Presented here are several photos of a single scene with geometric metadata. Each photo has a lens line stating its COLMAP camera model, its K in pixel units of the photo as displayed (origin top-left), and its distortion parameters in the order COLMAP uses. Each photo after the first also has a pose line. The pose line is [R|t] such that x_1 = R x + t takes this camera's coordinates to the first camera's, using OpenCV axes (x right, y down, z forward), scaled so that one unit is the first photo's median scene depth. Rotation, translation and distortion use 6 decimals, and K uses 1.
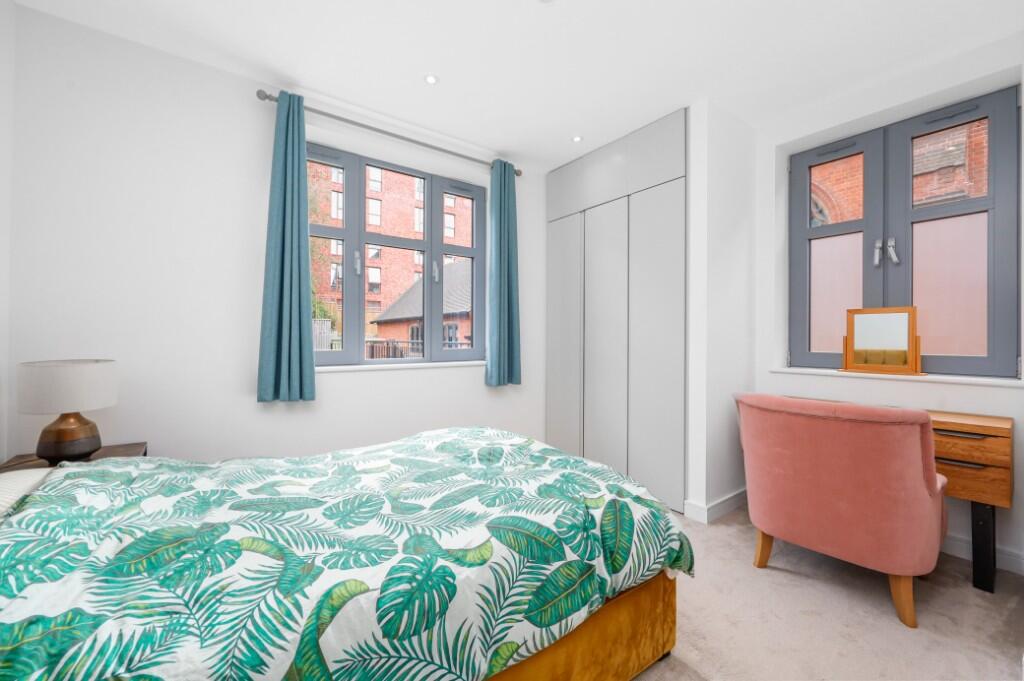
lens RADIAL K [[412.7, 0, 510.5], [0, 412.7, 336.5], [0, 0, 1]] dist [-0.001810, 0.000398]
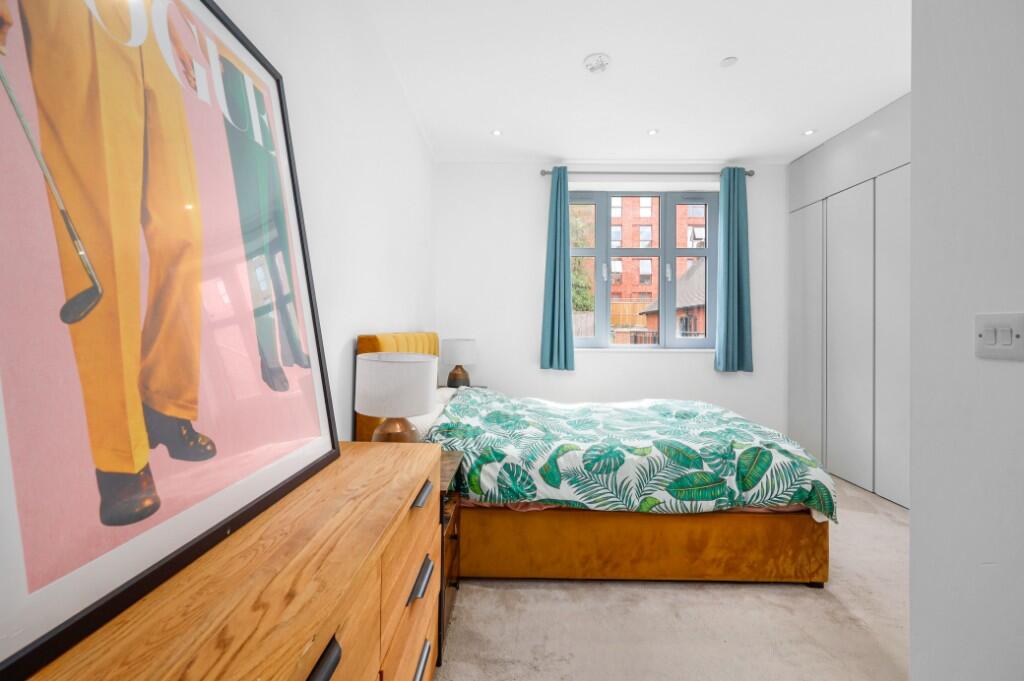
lens RADIAL K [[412.7, 0, 503.7], [0, 412.7, 339.9], [0, 0, 1]] dist [-0.001810, 0.000398]
pose [[0.793920, 0.019216, -0.607719, 0.371319], [-0.000464, 0.999519, 0.030998, 0.000965], [0.608022, -0.024327, 0.793547, -0.534846]]
